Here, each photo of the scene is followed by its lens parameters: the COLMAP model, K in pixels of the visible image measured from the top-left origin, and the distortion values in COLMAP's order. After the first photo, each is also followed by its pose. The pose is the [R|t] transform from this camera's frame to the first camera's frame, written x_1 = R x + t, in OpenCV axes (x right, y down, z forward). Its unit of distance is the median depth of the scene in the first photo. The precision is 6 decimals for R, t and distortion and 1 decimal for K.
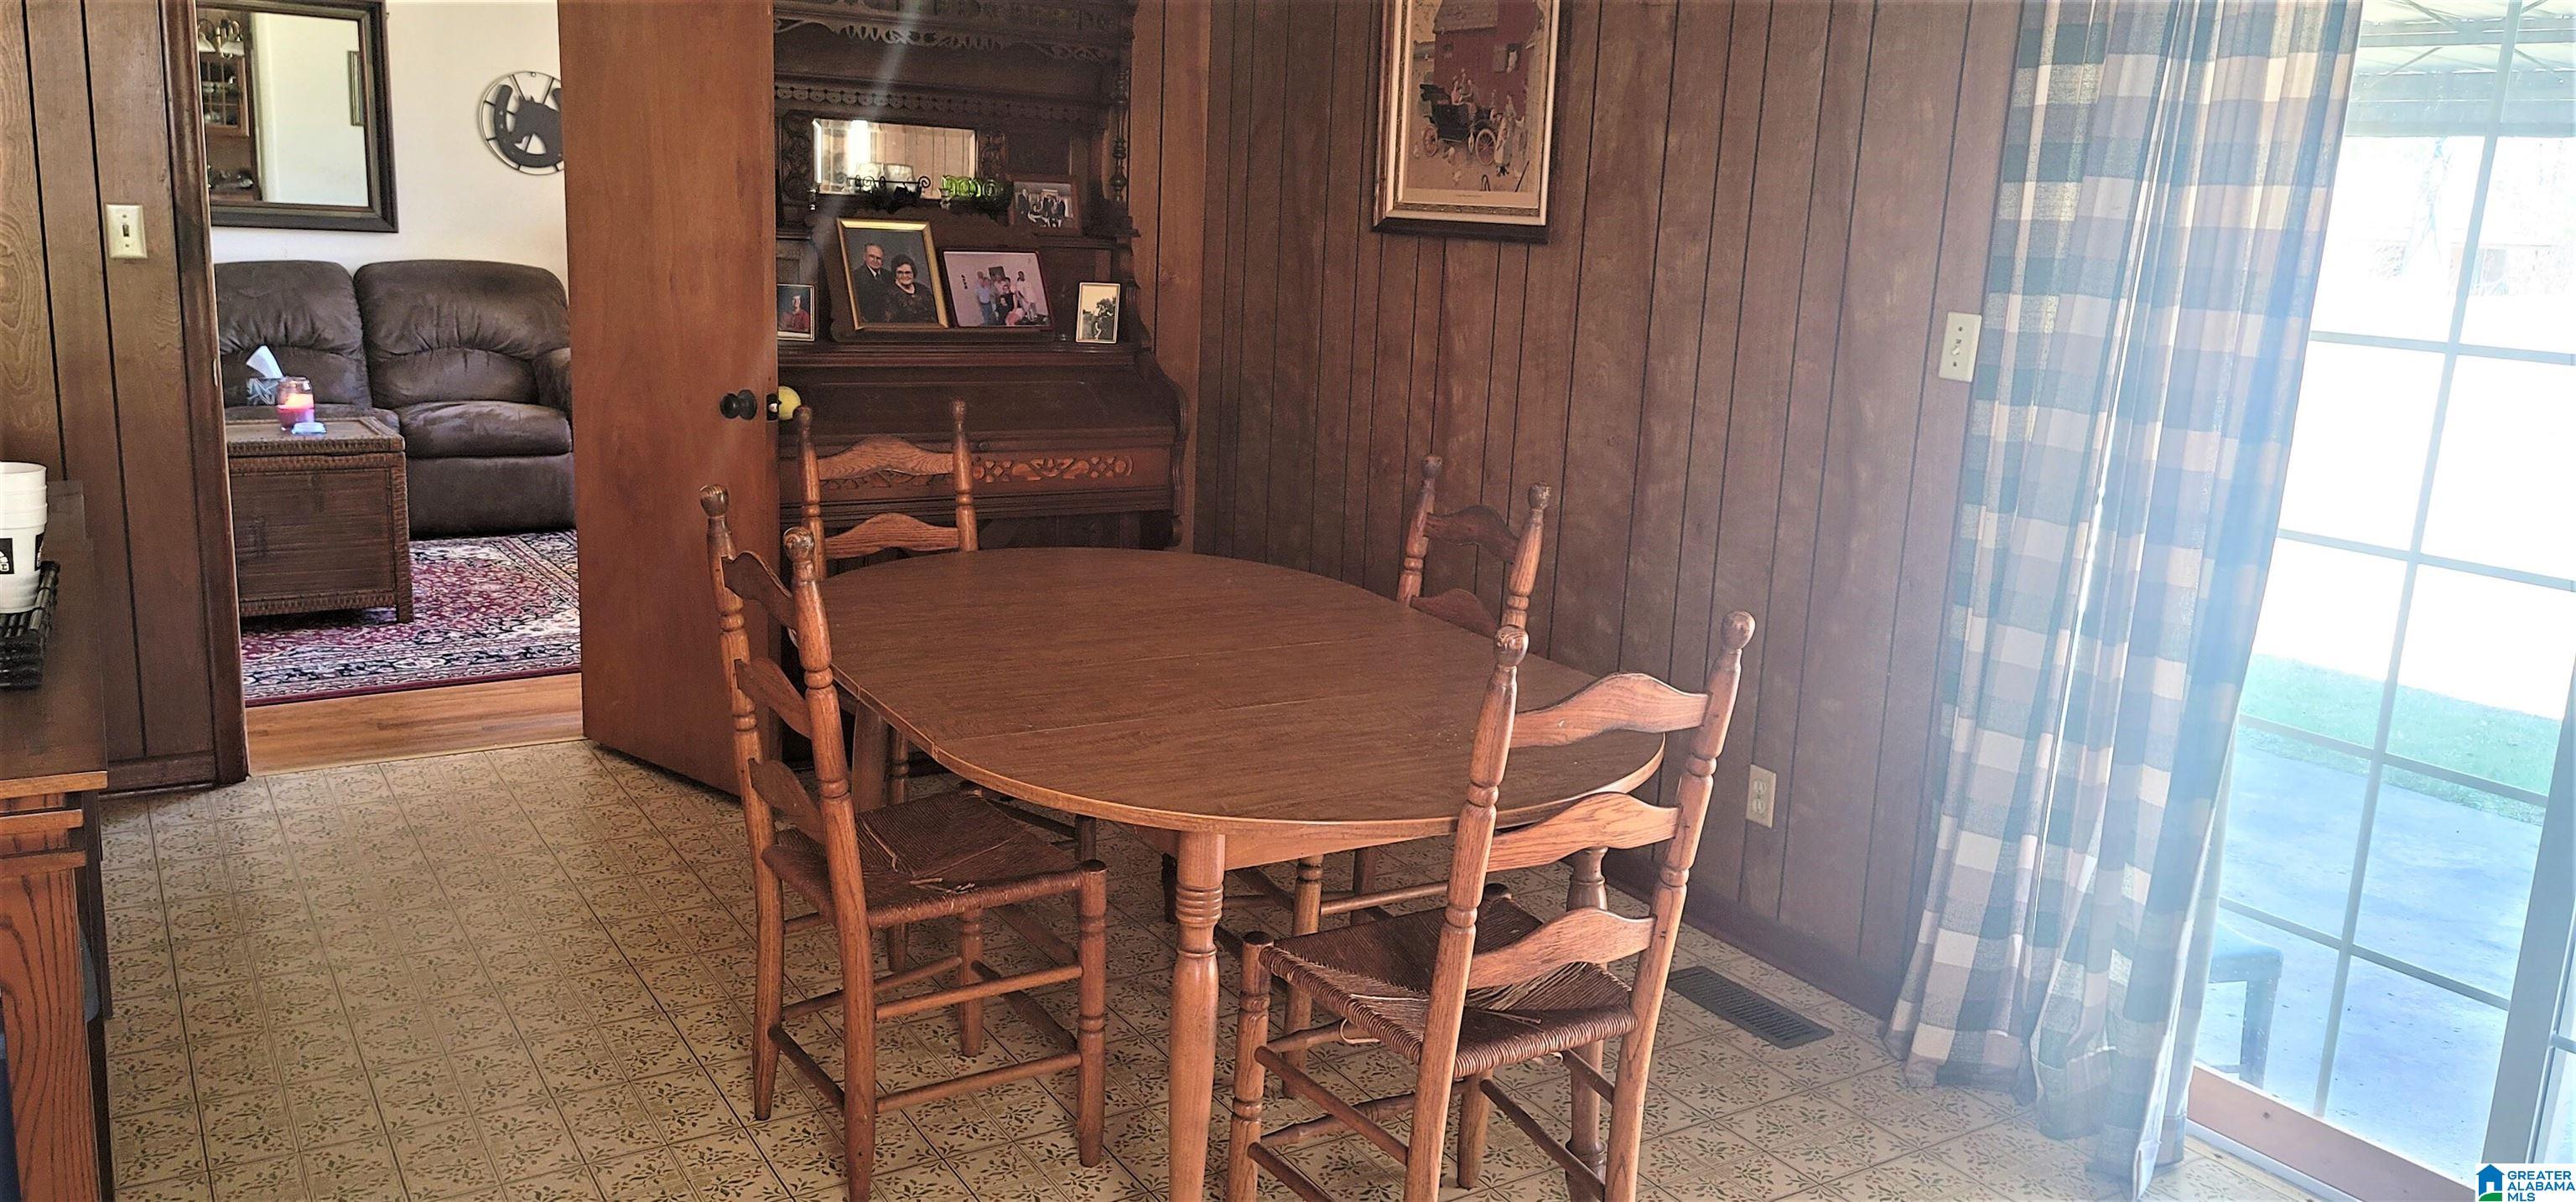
lens RADIAL K [[1871.5, 0, 1275.7], [0, 1871.5, 581.4], [0, 0, 1]] dist [0.100538, -0.101617]
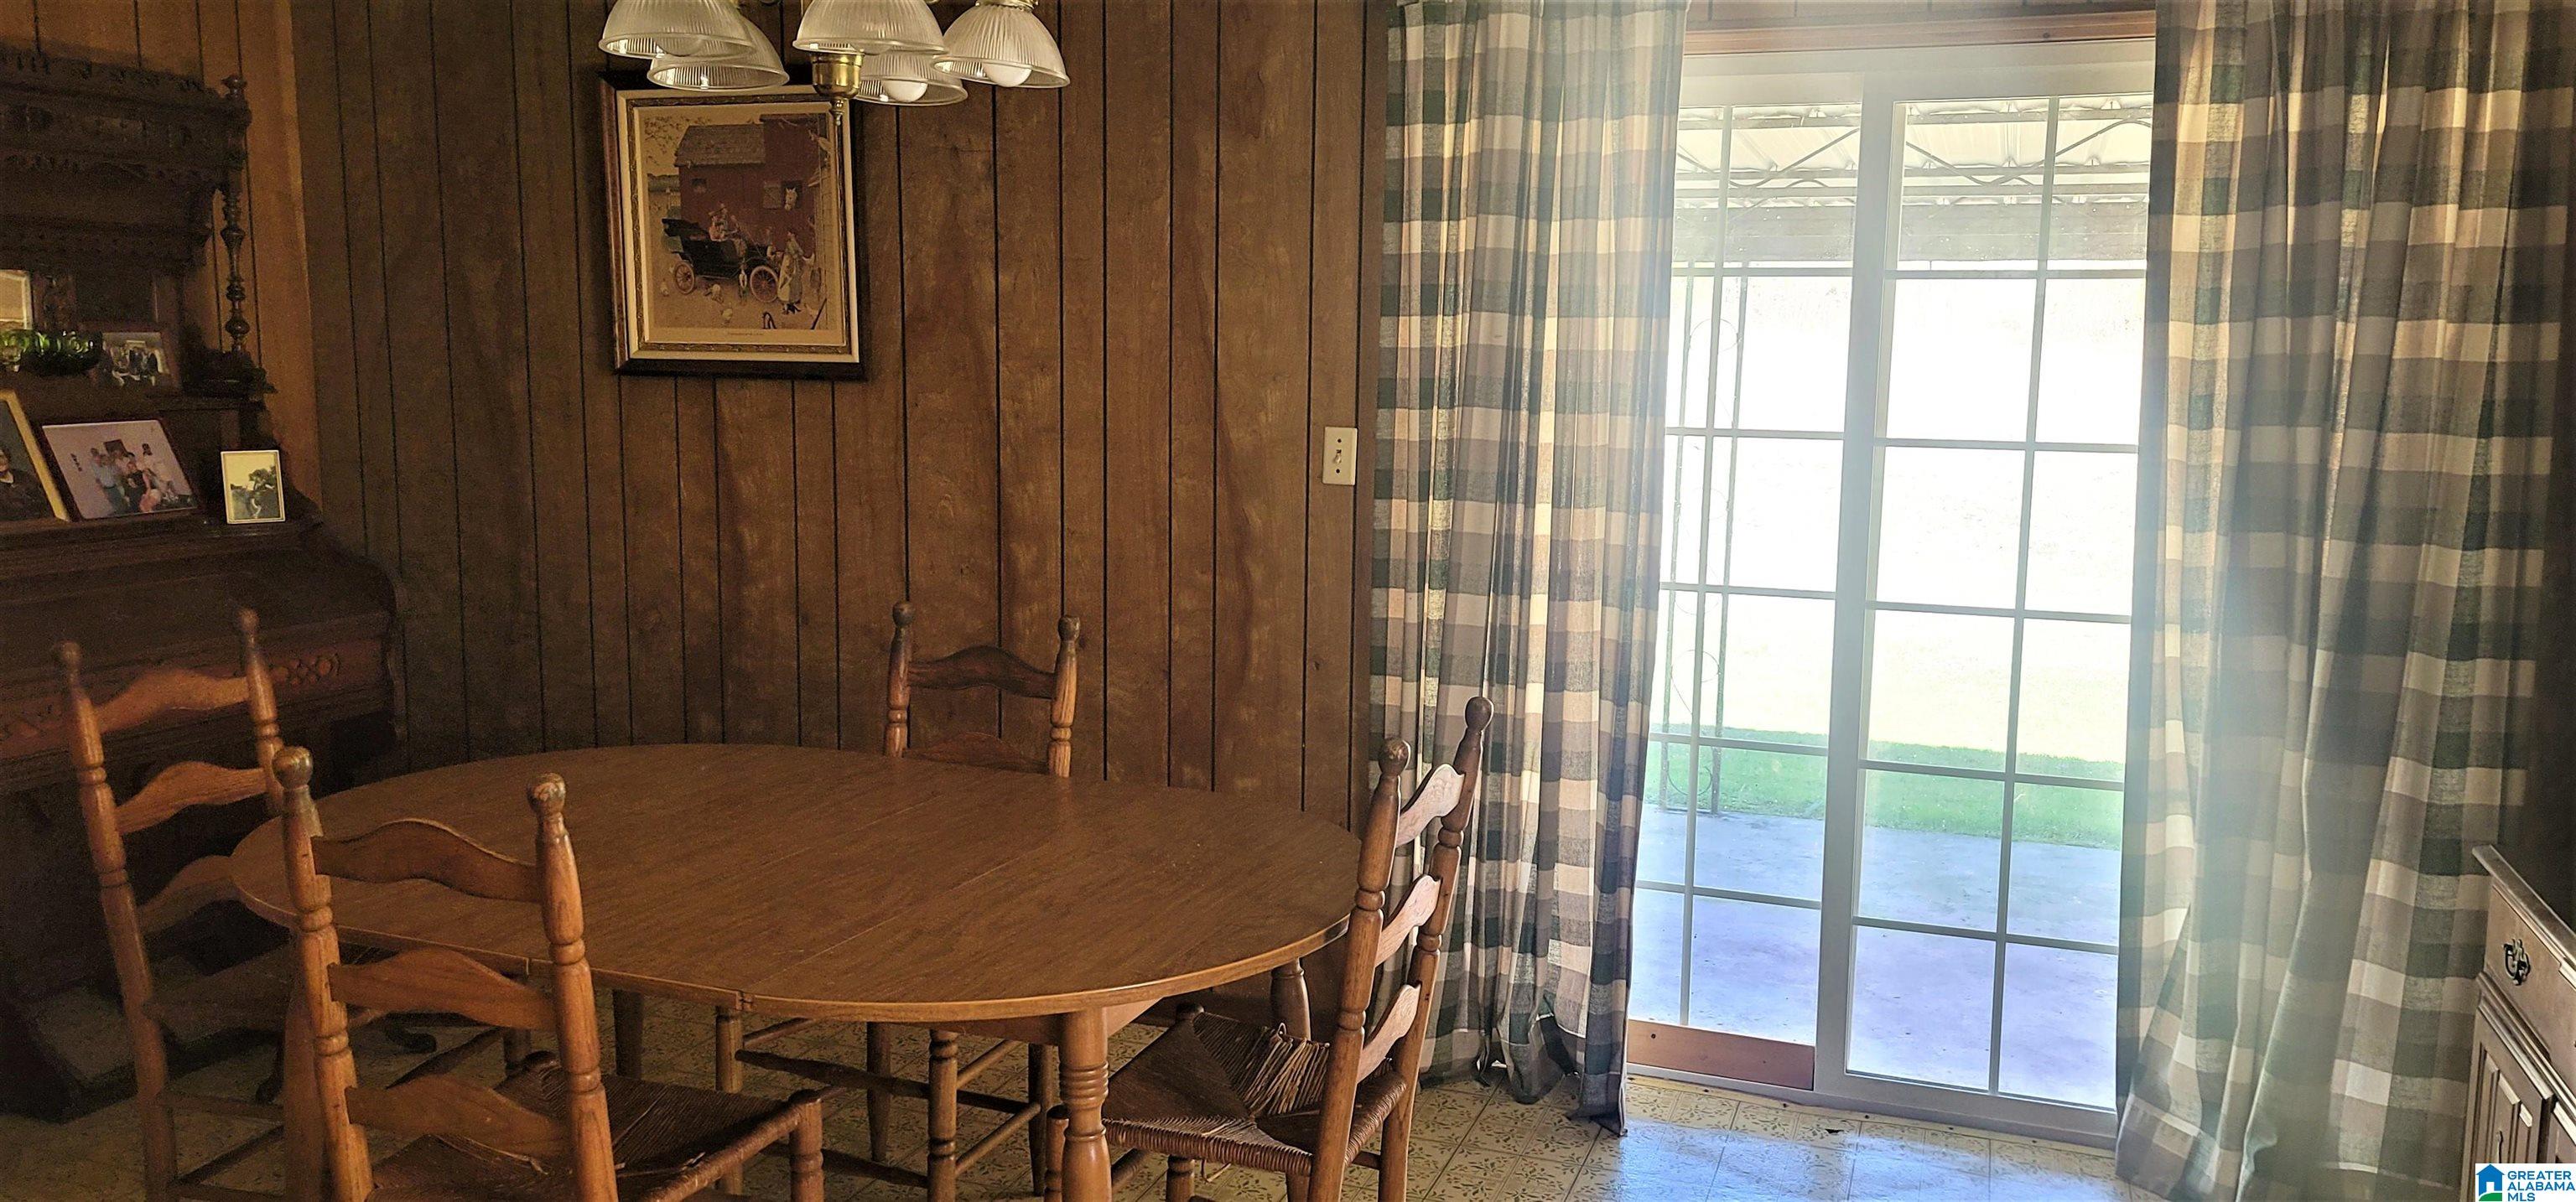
lens RADIAL K [[1884.2, 0, 1313.2], [0, 1884.2, 584.7], [0, 0, 1]] dist [0.056836, -0.063073]
pose [[0.784360, -0.115432, 0.609471, -0.285389], [0.148501, 0.988905, -0.003818, -0.033638], [-0.602268, 0.093502, 0.792799, 0.076204]]
